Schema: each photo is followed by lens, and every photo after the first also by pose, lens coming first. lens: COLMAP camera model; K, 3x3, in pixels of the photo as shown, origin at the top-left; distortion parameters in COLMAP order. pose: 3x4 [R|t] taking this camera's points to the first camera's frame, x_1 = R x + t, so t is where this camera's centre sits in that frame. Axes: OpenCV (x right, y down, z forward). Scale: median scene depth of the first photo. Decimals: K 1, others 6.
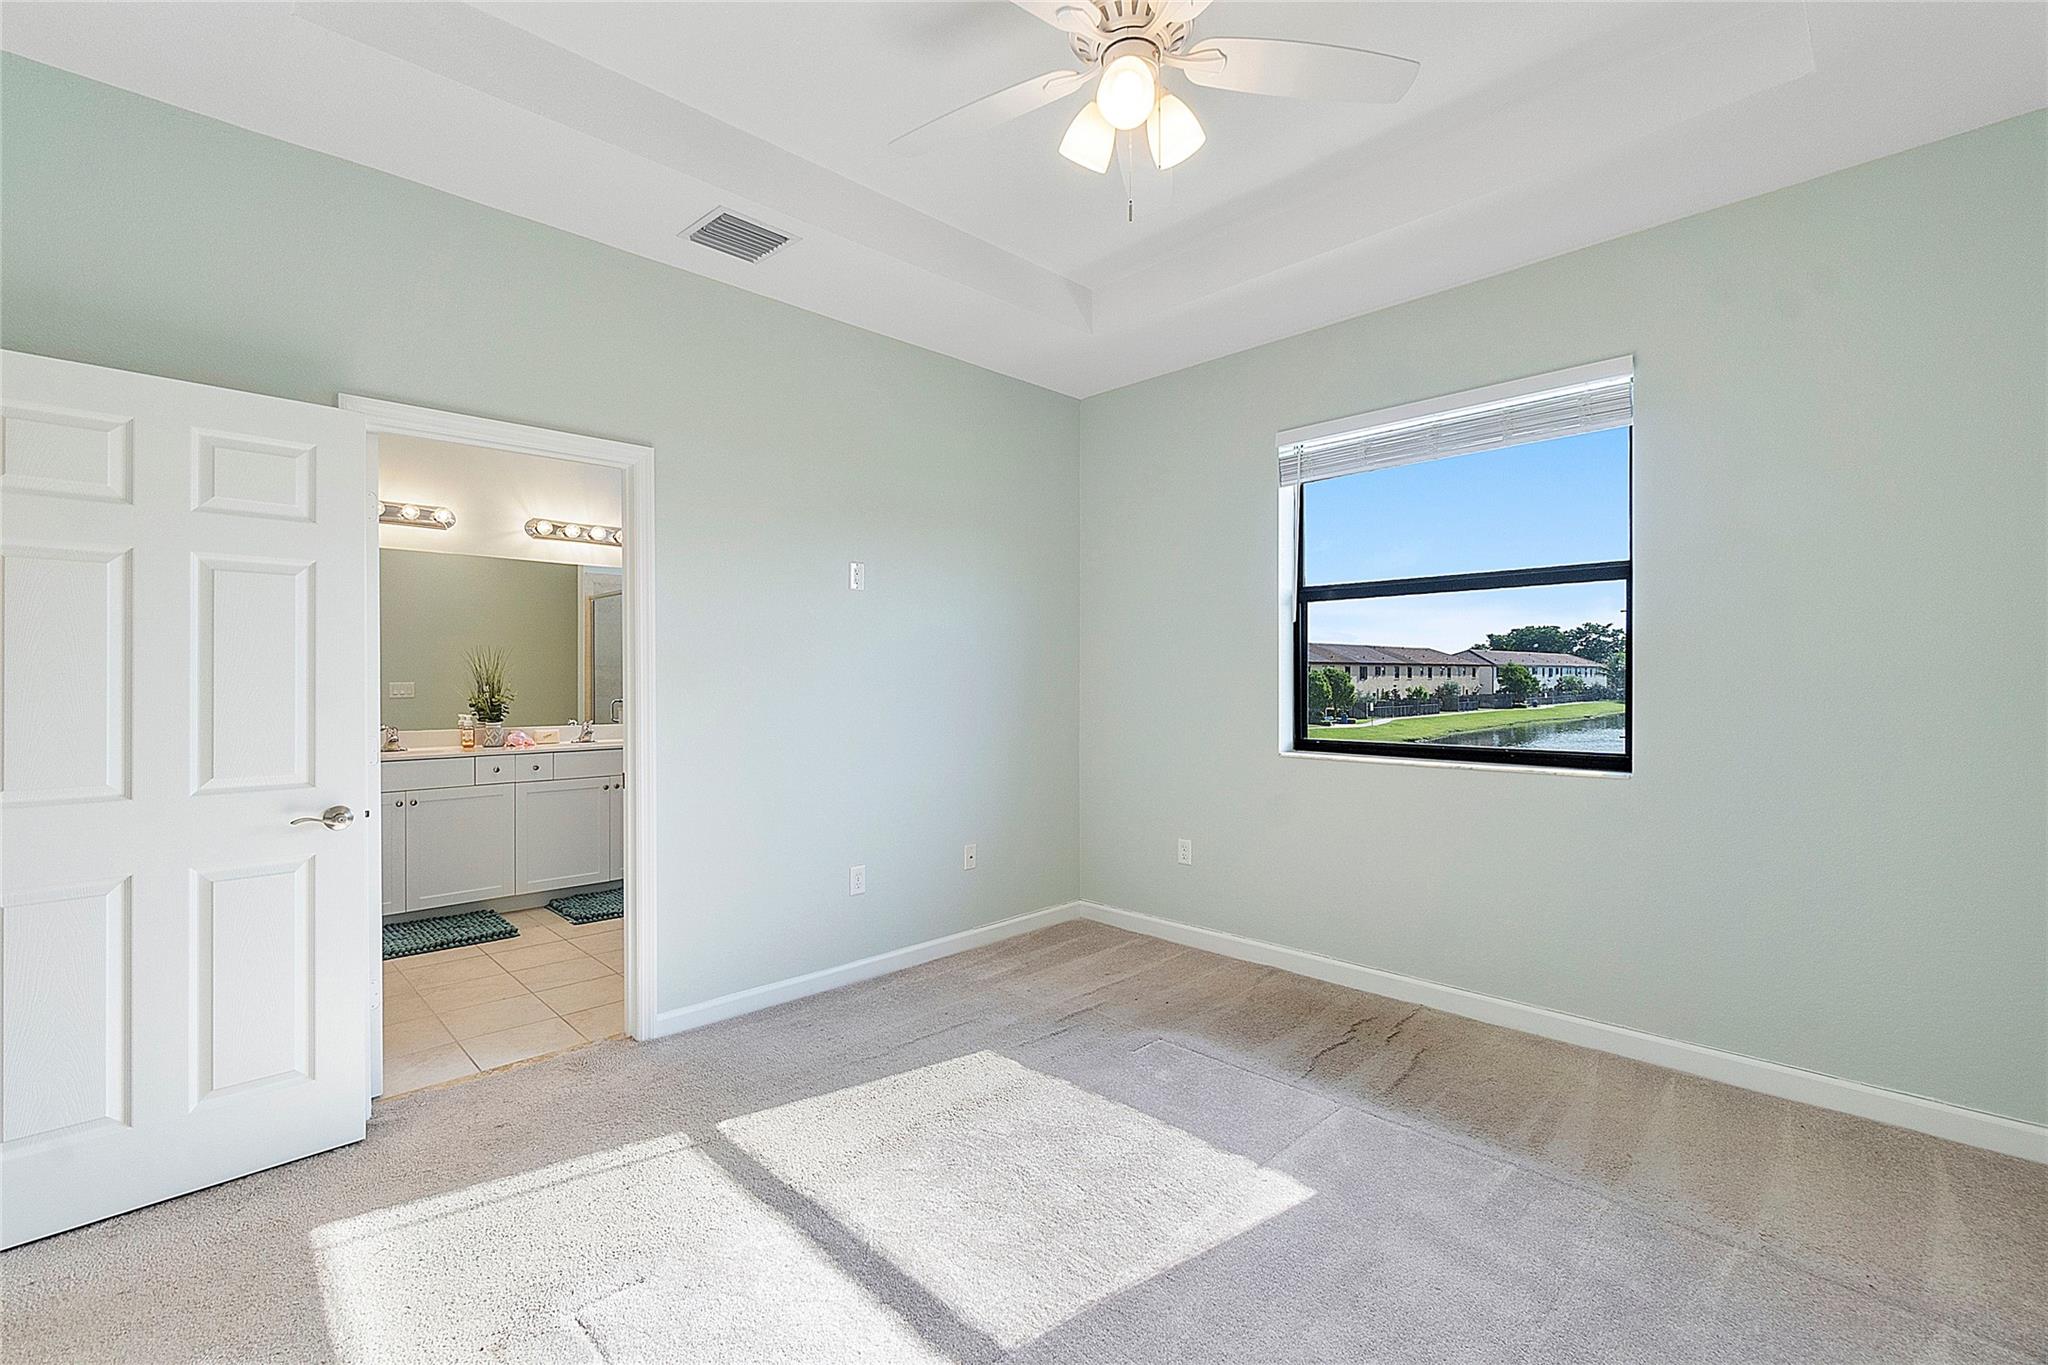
lens RADIAL K [[883.8, 0, 1019.7], [0, 883.8, 685.9], [0, 0, 1]] dist [-0.004623, 0.000097]
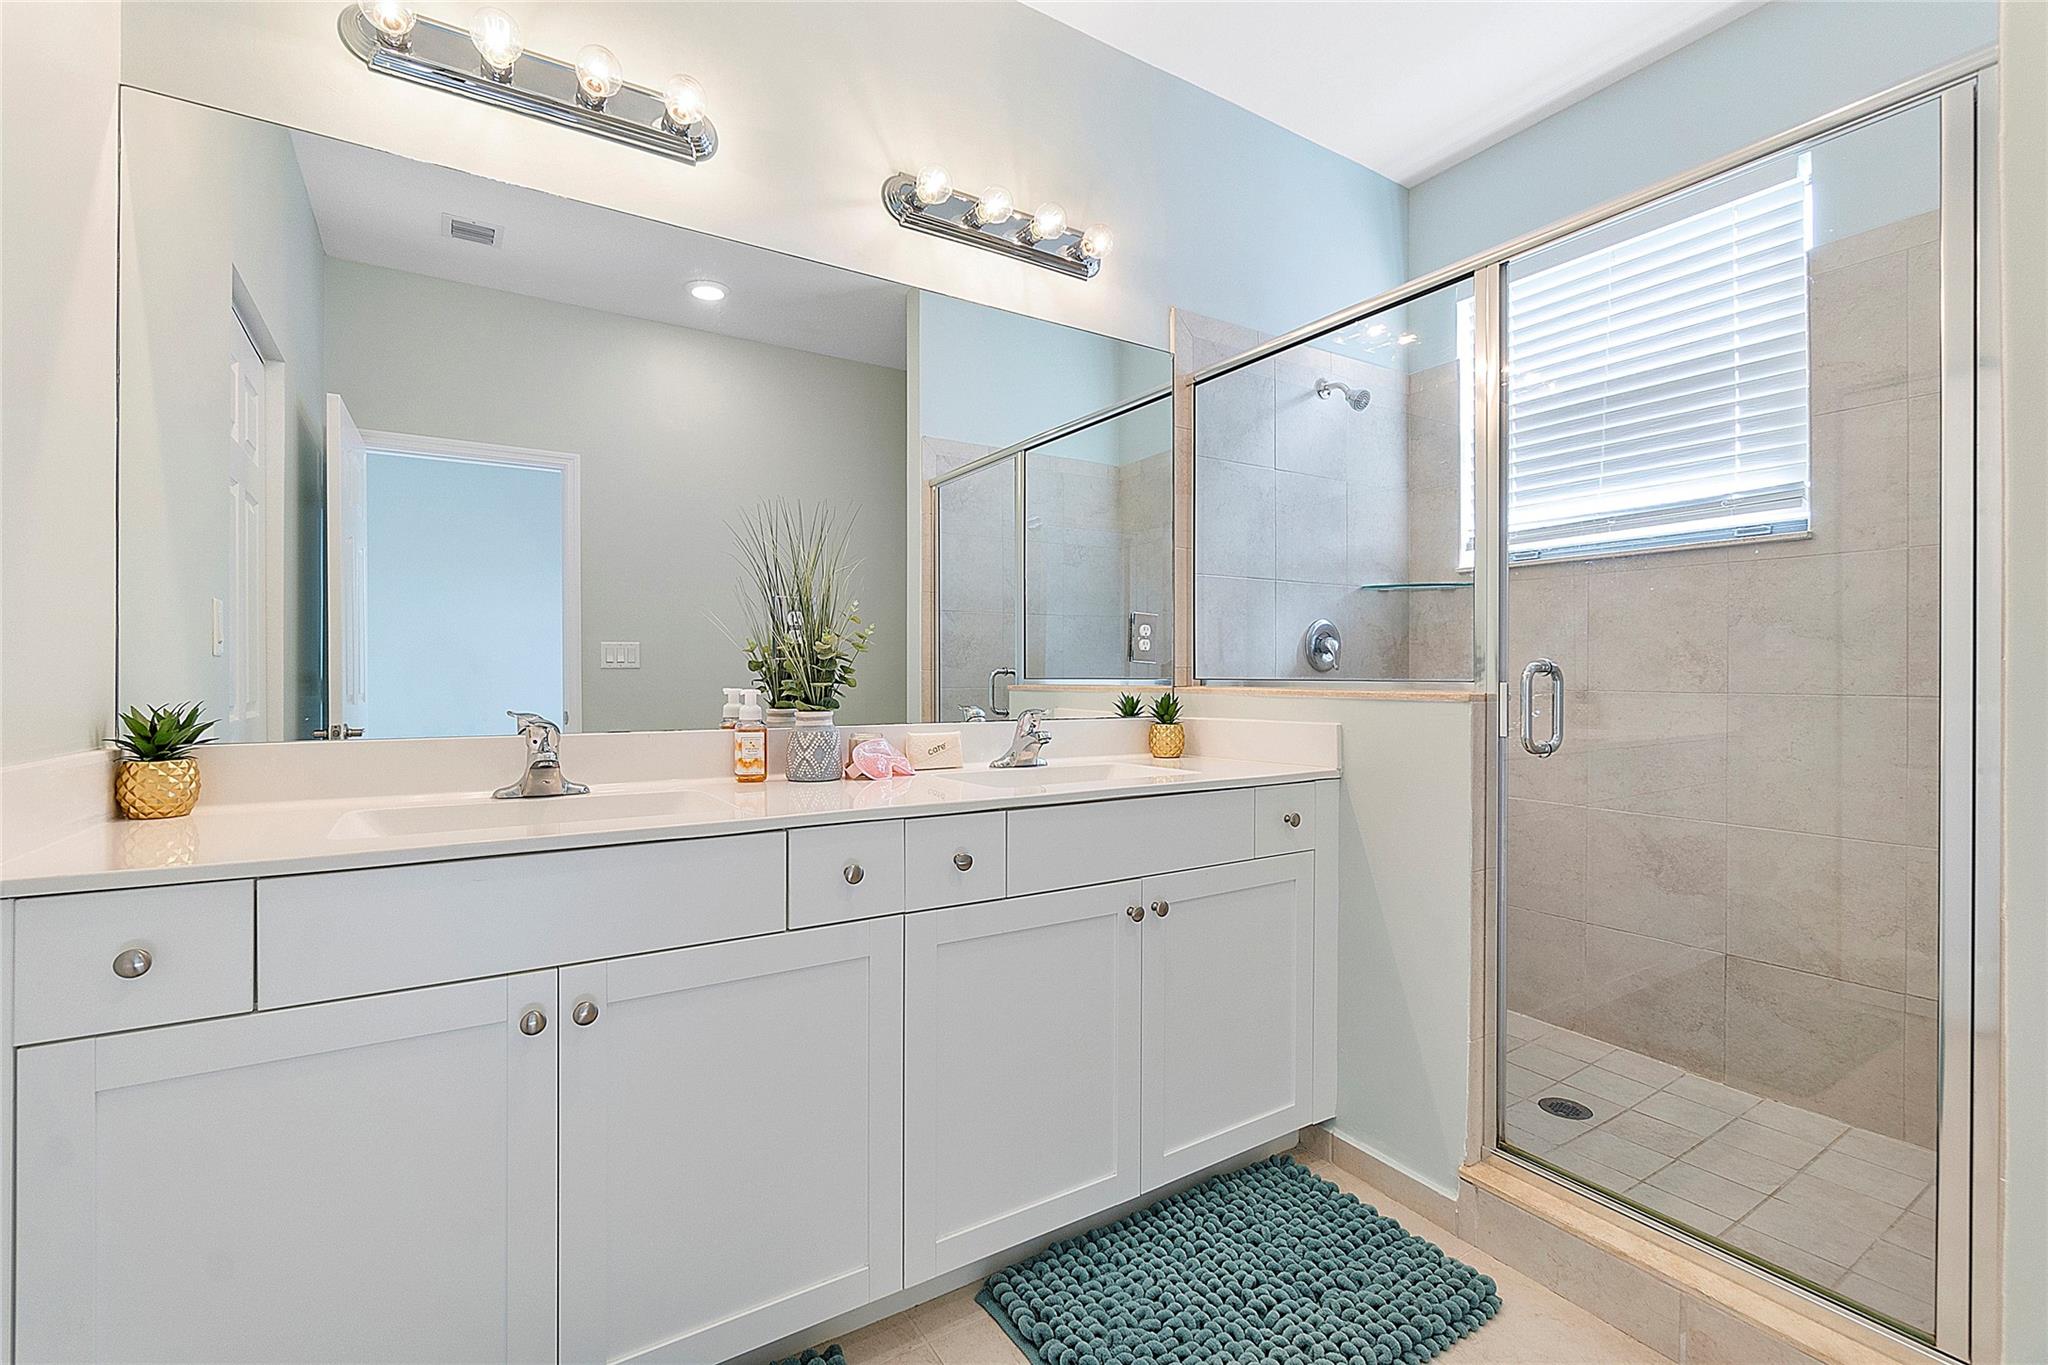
lens RADIAL K [[883.8, 0, 1019.9], [0, 883.8, 674.8], [0, 0, 1]] dist [-0.004623, 0.000097]
pose [[0.978181, 0.004520, -0.207706, -0.440062], [-0.006933, 0.999917, -0.010895, 0.029955], [0.207639, 0.012098, 0.978131, 0.666902]]
